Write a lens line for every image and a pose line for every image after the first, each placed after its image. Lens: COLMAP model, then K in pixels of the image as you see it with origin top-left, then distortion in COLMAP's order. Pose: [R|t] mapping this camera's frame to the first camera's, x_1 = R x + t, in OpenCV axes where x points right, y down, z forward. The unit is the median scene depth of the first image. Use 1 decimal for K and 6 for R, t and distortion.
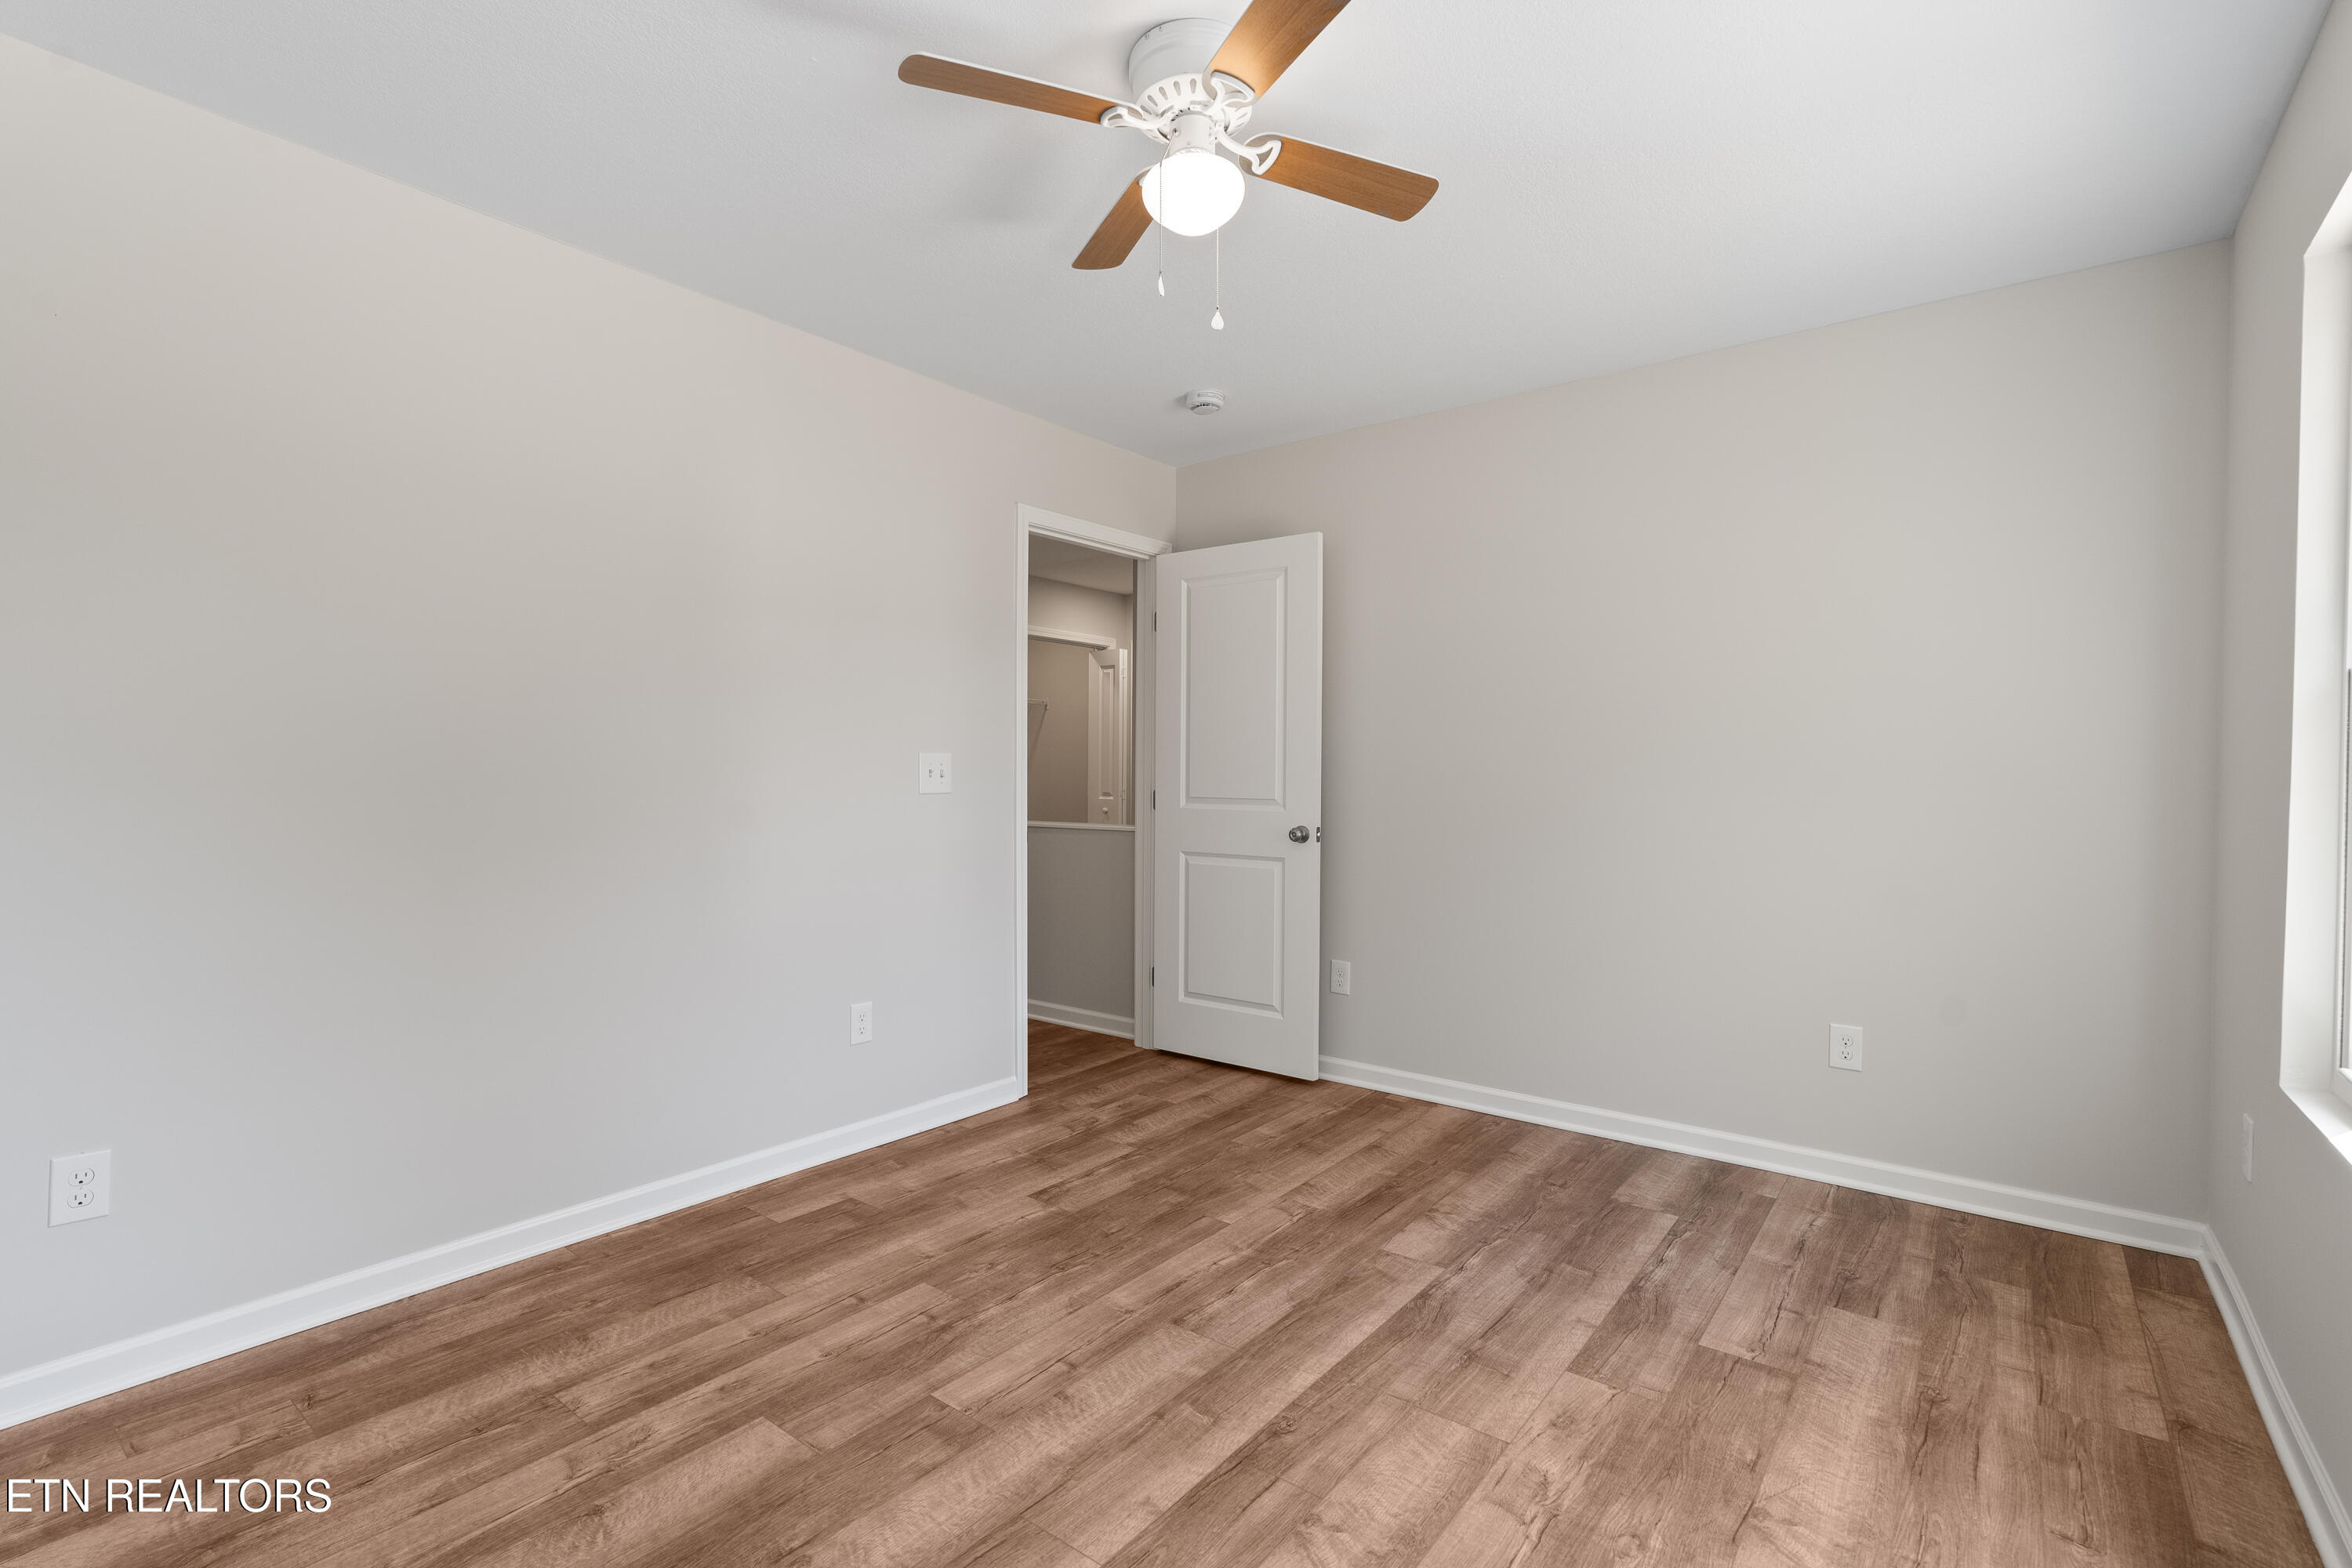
lens RADIAL K [[1064.4, 0, 1167.5], [0, 1064.4, 790.1], [0, 0, 1]] dist [-0.006861, 0.001082]
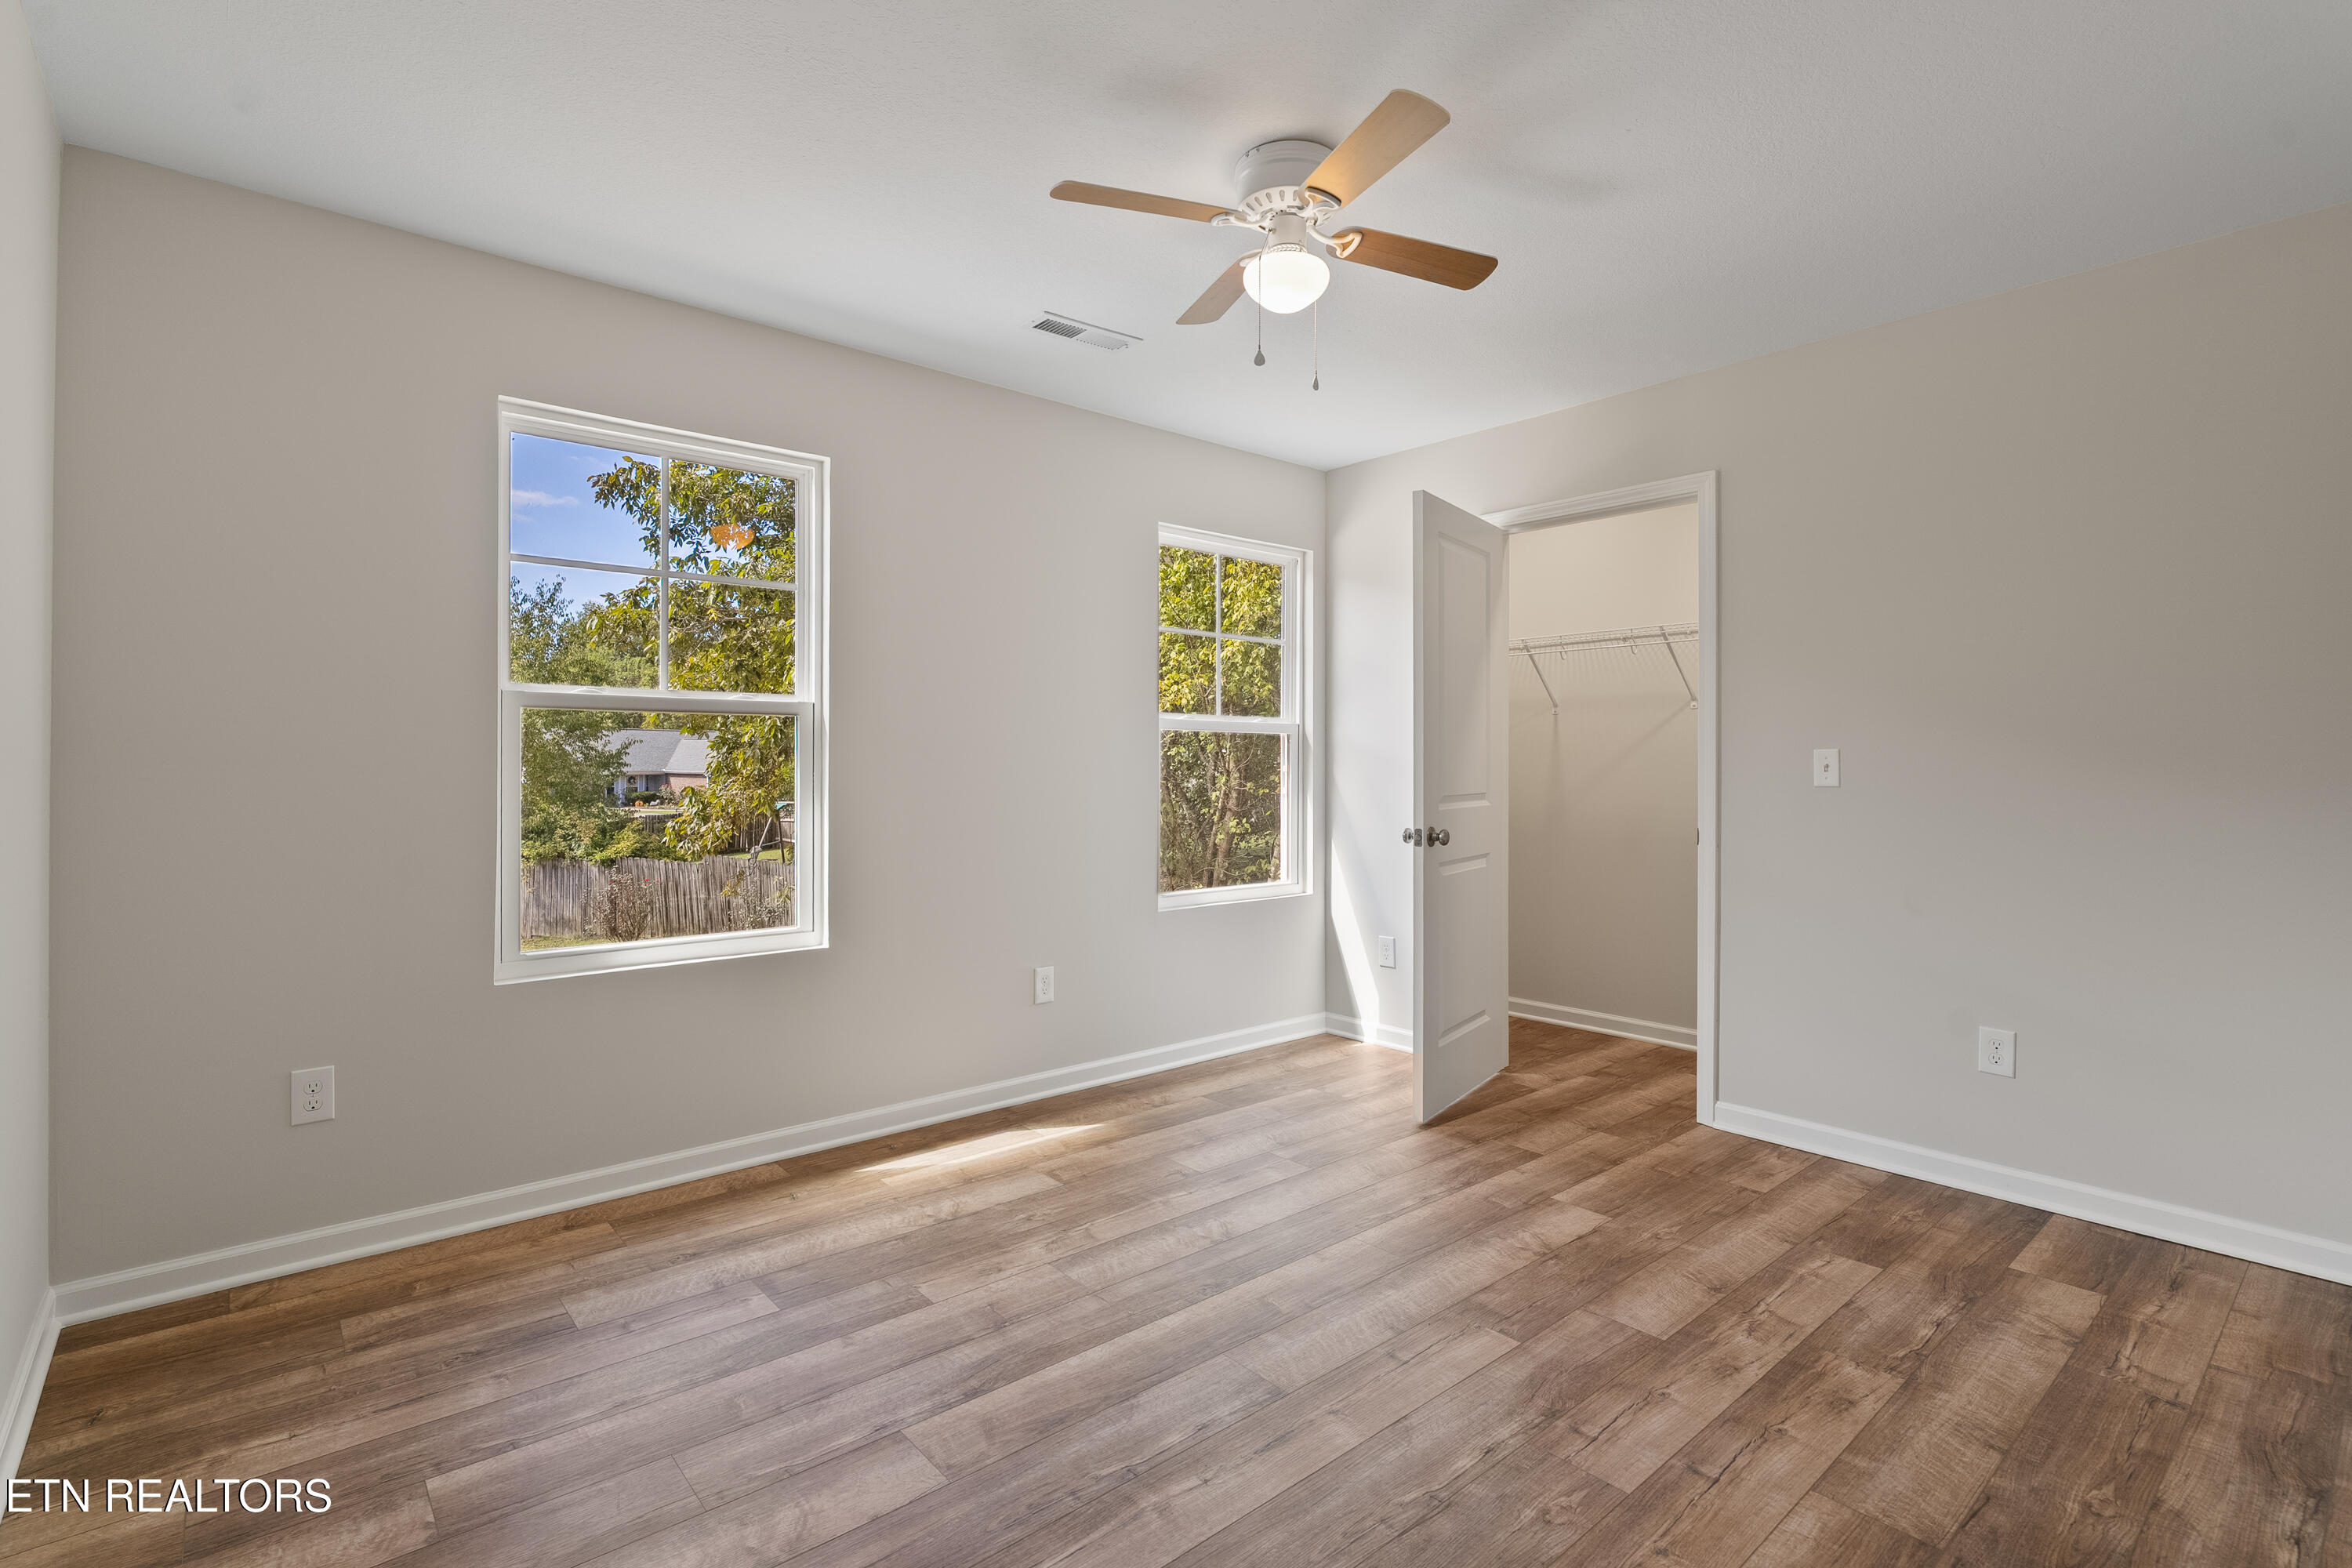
lens RADIAL K [[1064.4, 0, 1167.5], [0, 1064.4, 790.1], [0, 0, 1]] dist [-0.006861, 0.001082]
pose [[-0.980839, -0.011835, 0.194460, -0.067537], [-0.004317, 0.999228, 0.039039, -0.029007], [-0.194772, 0.037451, -0.980133, 1.910017]]
